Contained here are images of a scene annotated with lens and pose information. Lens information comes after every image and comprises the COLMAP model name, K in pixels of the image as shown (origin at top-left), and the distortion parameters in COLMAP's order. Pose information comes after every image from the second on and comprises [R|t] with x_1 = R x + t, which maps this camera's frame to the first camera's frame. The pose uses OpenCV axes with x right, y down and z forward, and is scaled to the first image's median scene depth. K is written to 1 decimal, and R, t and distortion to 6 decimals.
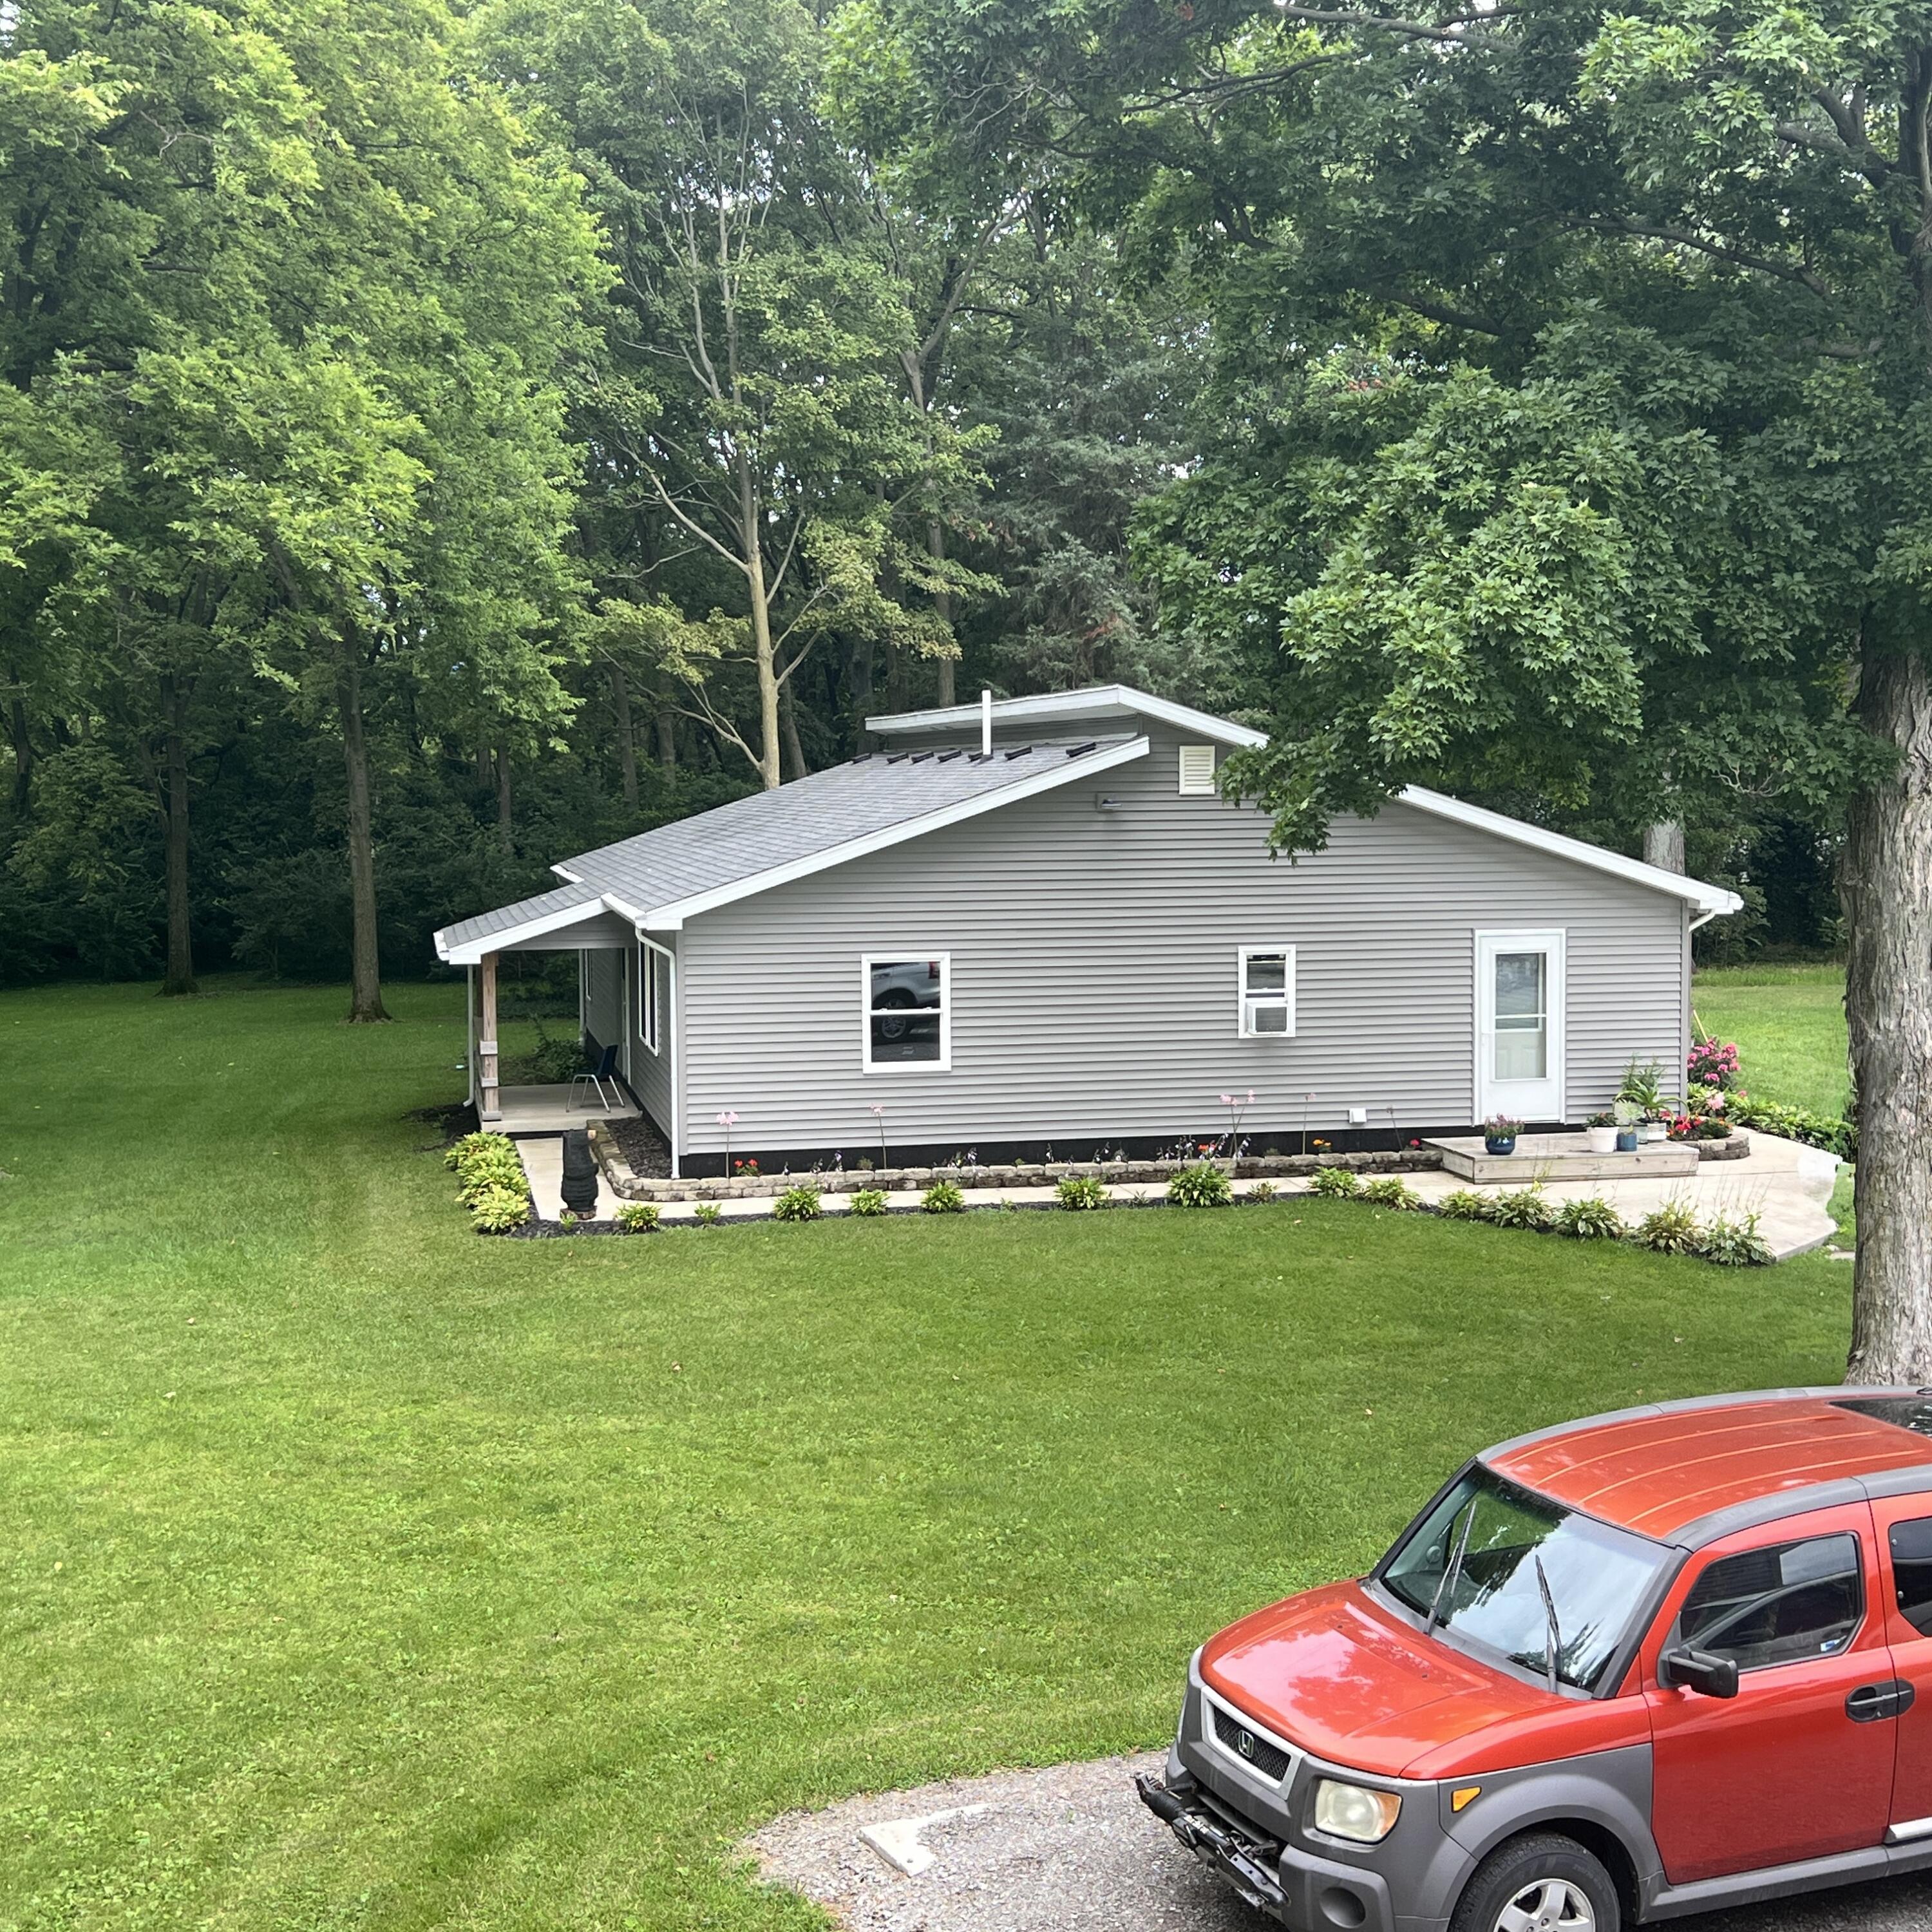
lens RADIAL K [[2705.7, 0, 967.1], [0, 2705.7, 988.3], [0, 0, 1]] dist [0.138663, -0.579652]
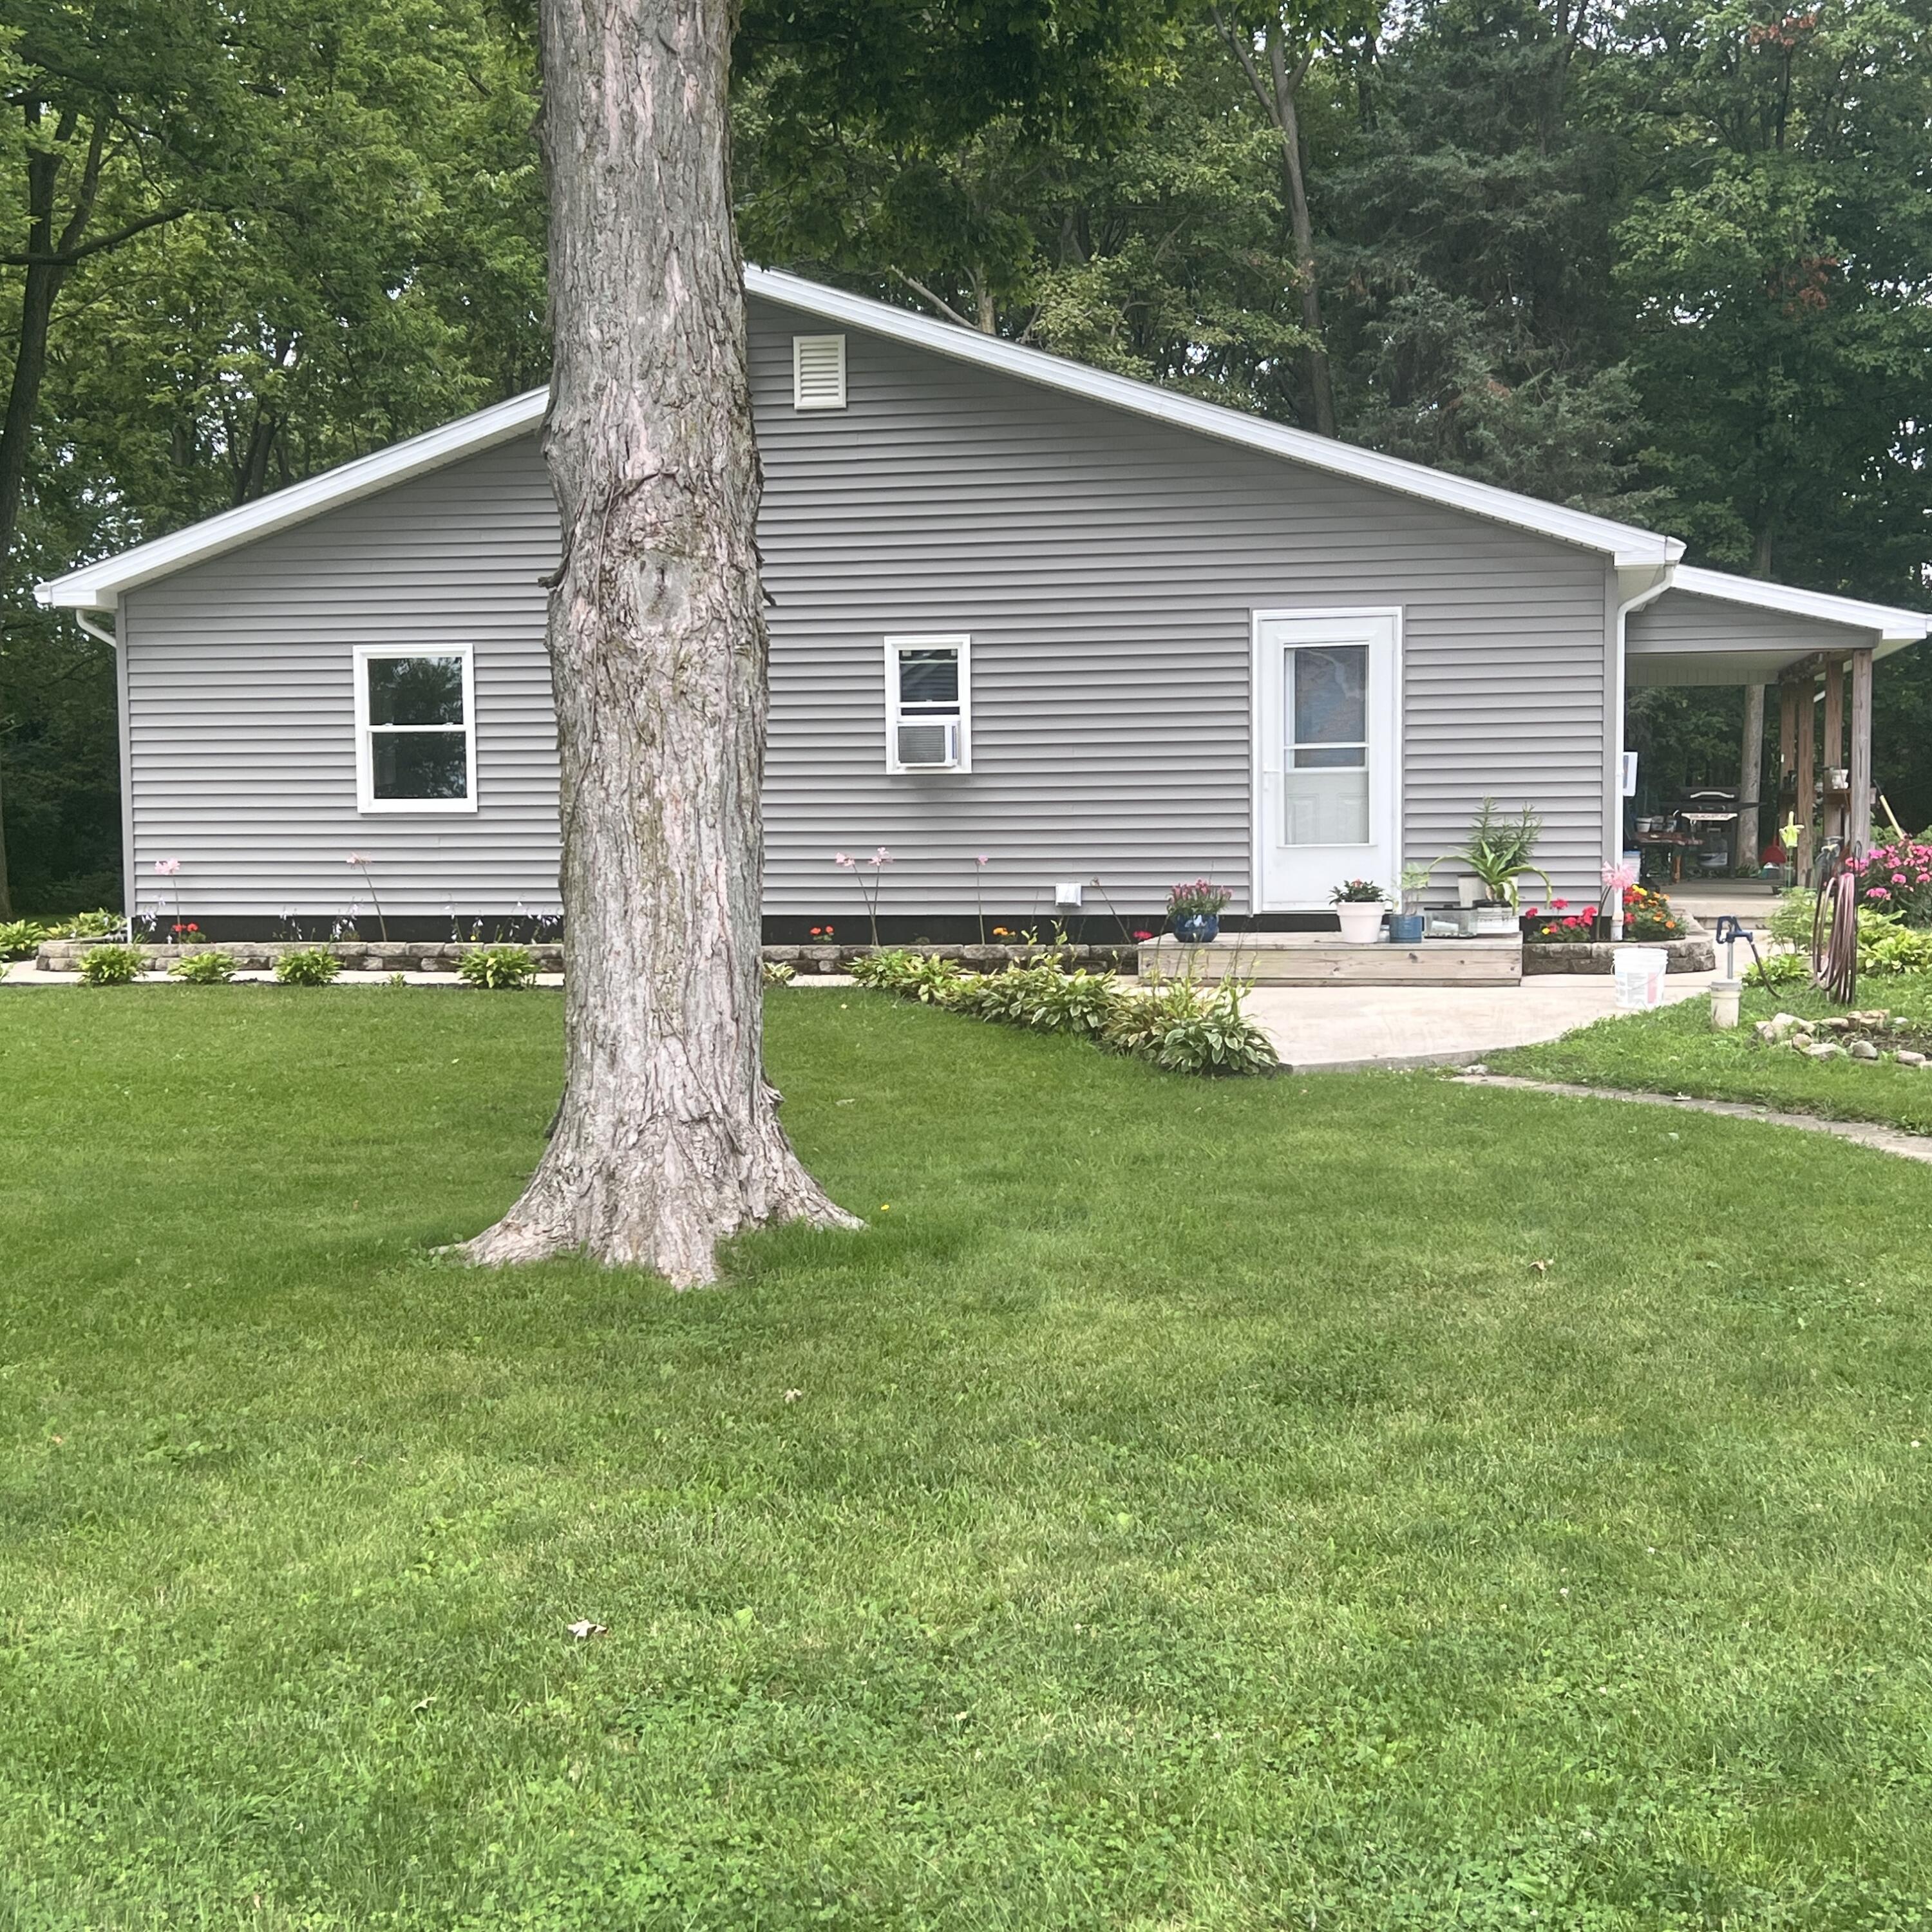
lens RADIAL K [[2653.5, 0, 976.1], [0, 2653.5, 973.1], [0, 0, 1]] dist [0.174980, -0.514670]
pose [[0.919563, 0.024294, -0.392190, 0.403679], [-0.028616, 0.999577, -0.005175, 0.074855], [0.391899, 0.015982, 0.919869, 0.418599]]
